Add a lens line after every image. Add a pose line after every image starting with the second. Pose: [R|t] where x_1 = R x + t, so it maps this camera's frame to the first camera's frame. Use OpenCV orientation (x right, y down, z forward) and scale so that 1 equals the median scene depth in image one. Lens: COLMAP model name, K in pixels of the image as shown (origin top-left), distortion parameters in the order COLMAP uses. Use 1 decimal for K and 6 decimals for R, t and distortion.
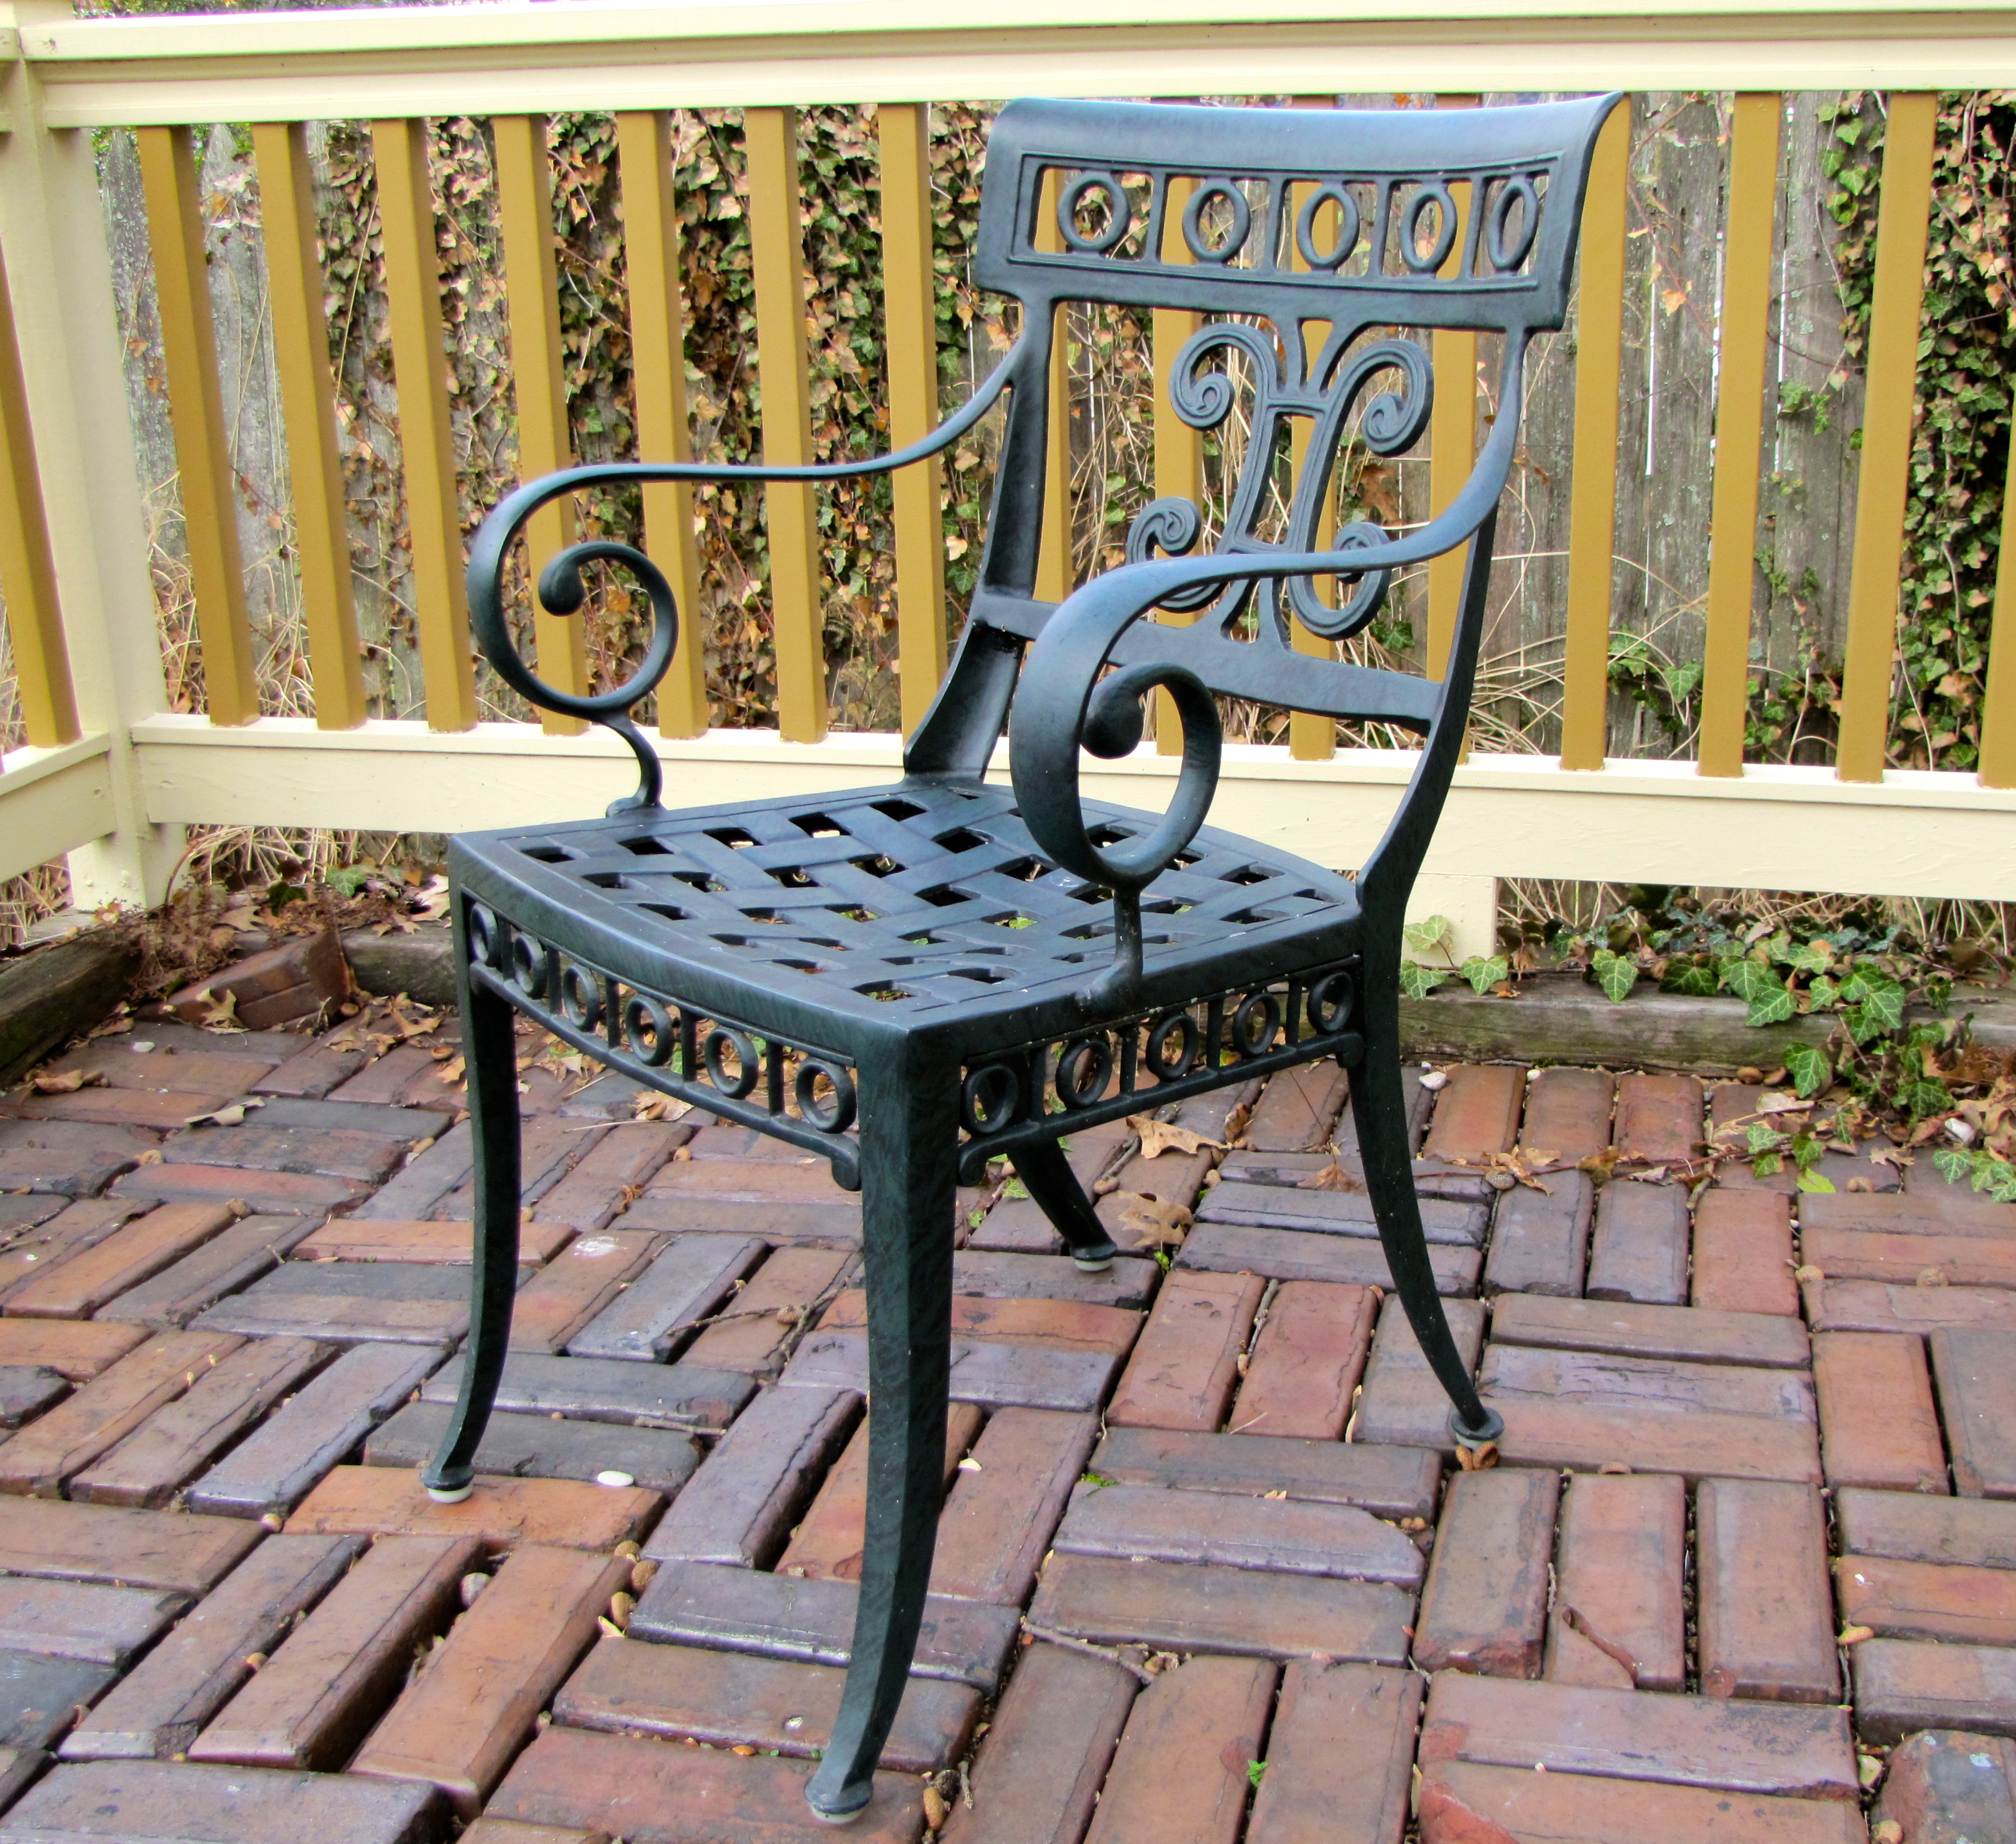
lens RADIAL K [[2495.1, 0, 1125.3], [0, 2495.1, 882.3], [0, 0, 1]] dist [-0.065329, 0.000000]
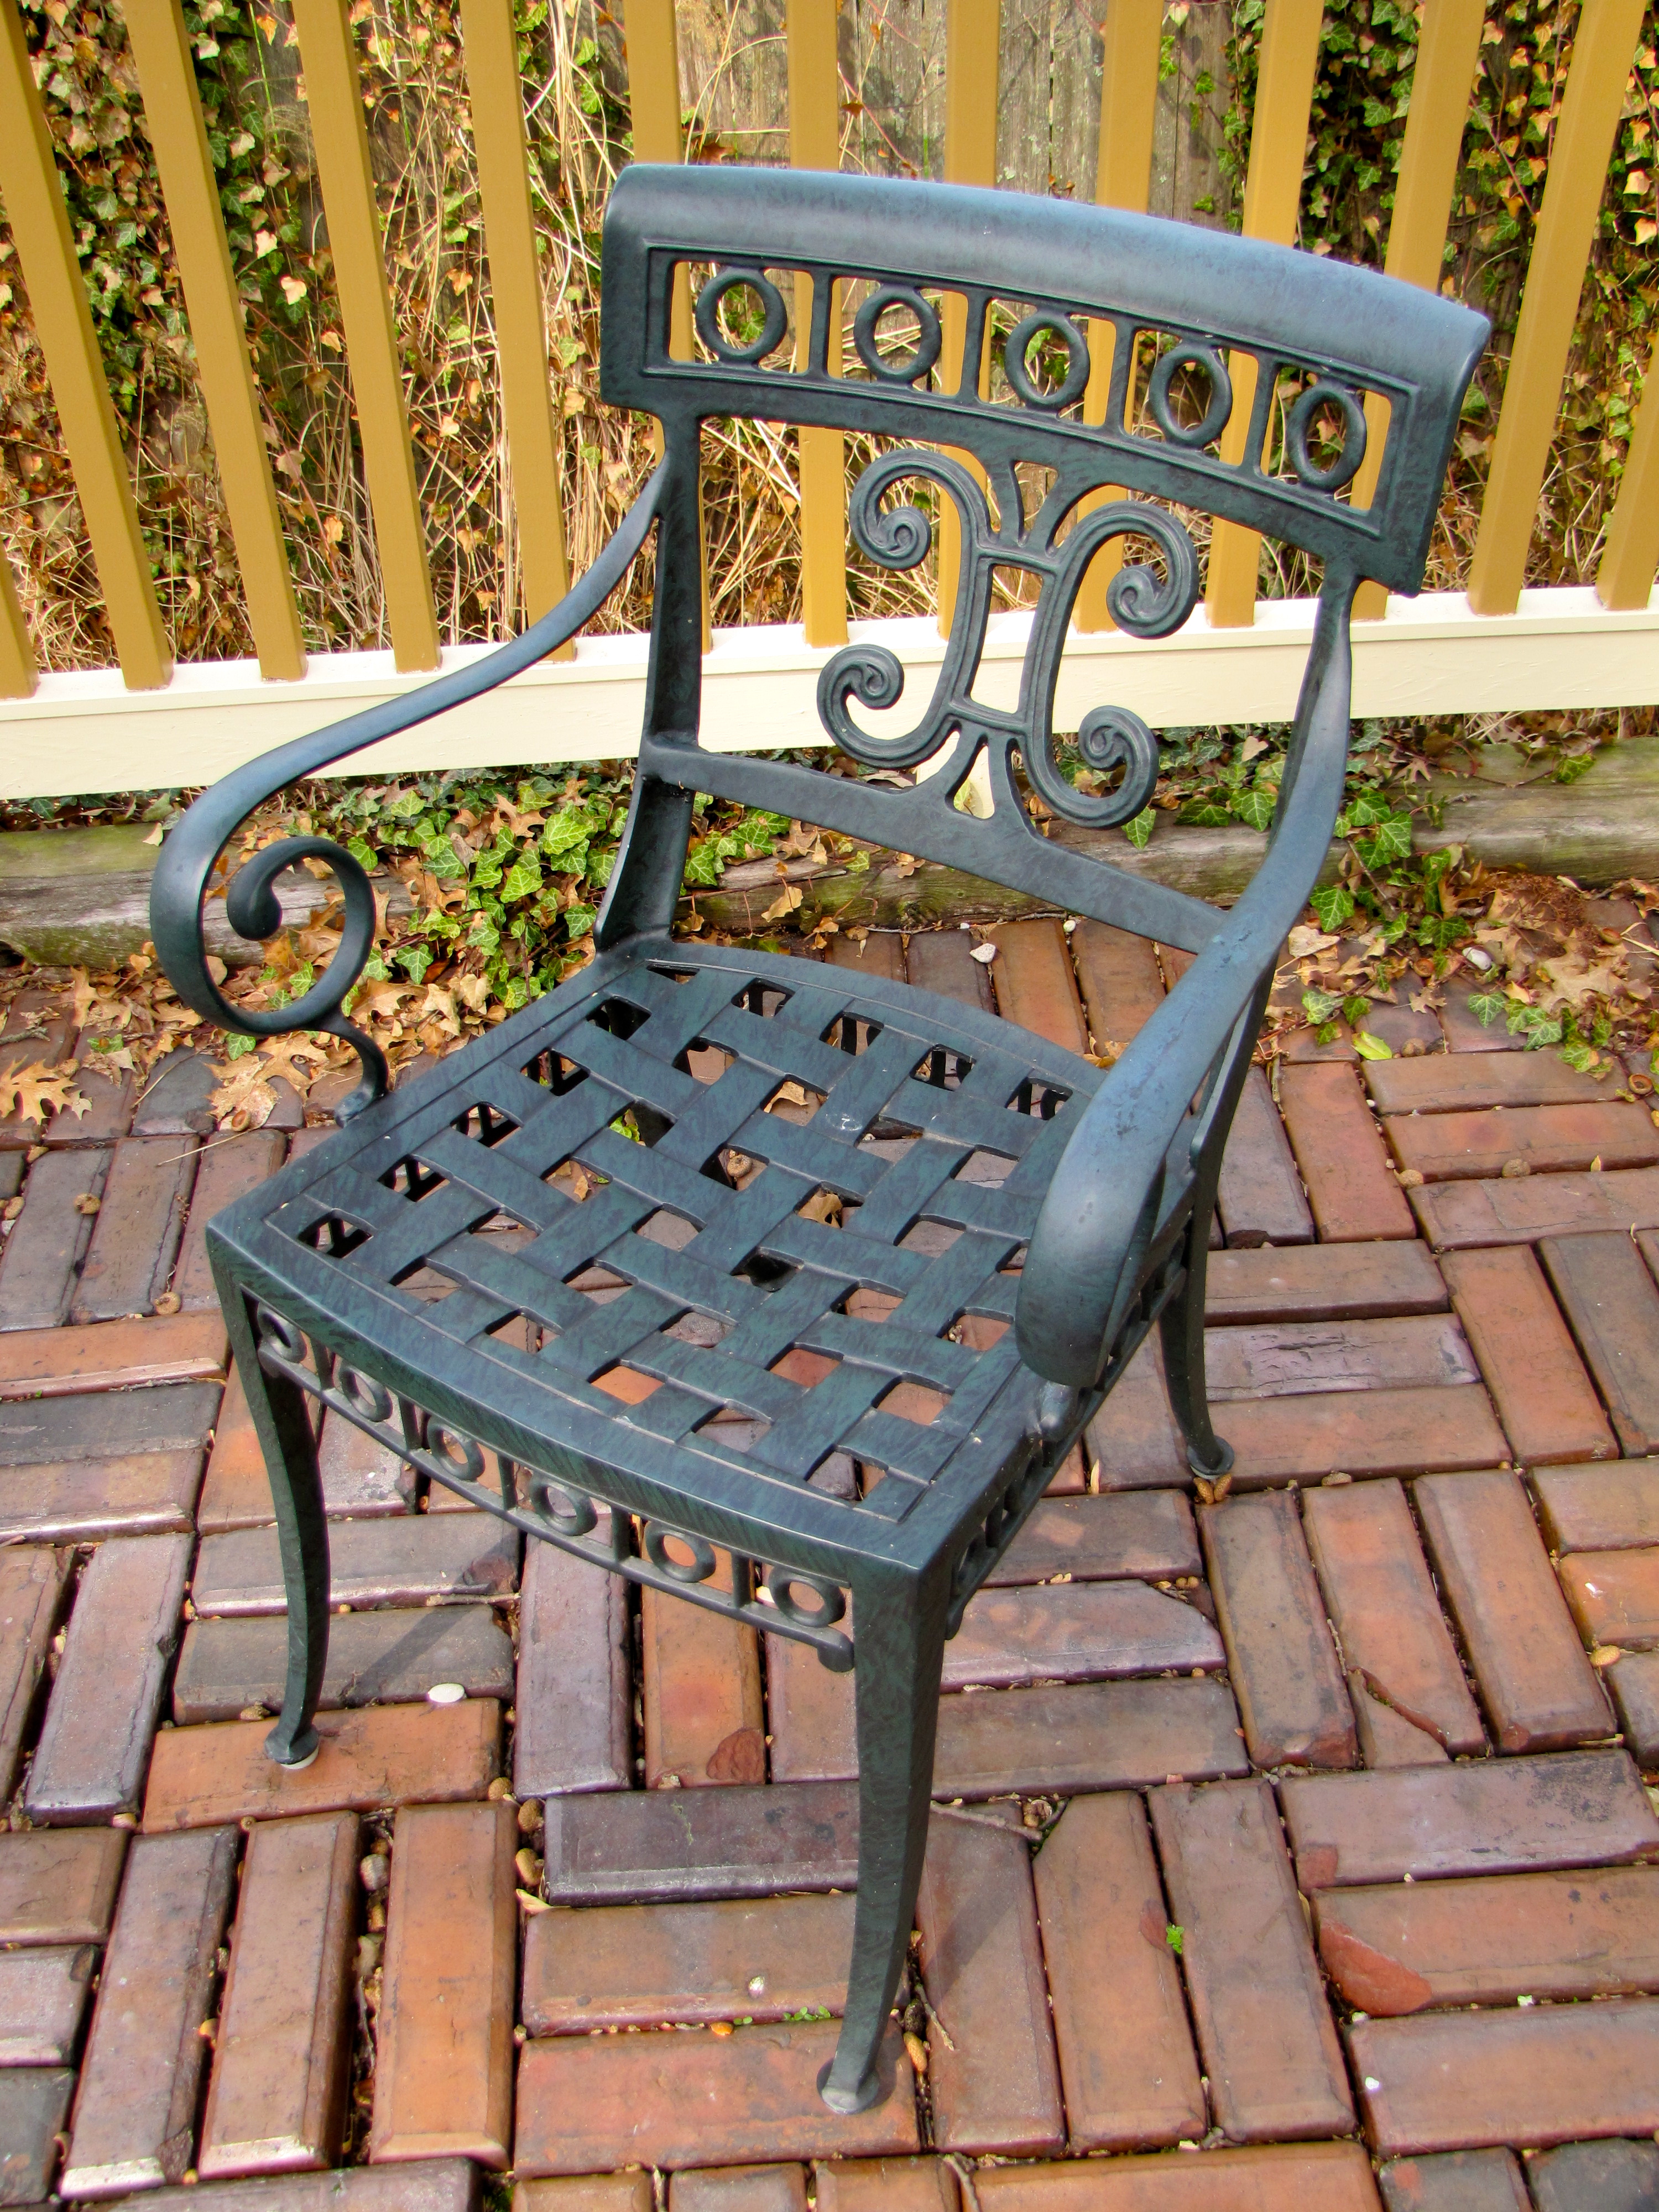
lens RADIAL K [[2239.5, 0, 829.7], [0, 2239.5, 1104.6], [0, 0, 1]] dist [-0.052502, 0.000000]
pose [[0.966547, -0.173393, 0.189000, -0.189879], [0.092876, 0.923475, 0.372248, -0.323913], [-0.239082, -0.342241, 0.908686, 0.209573]]
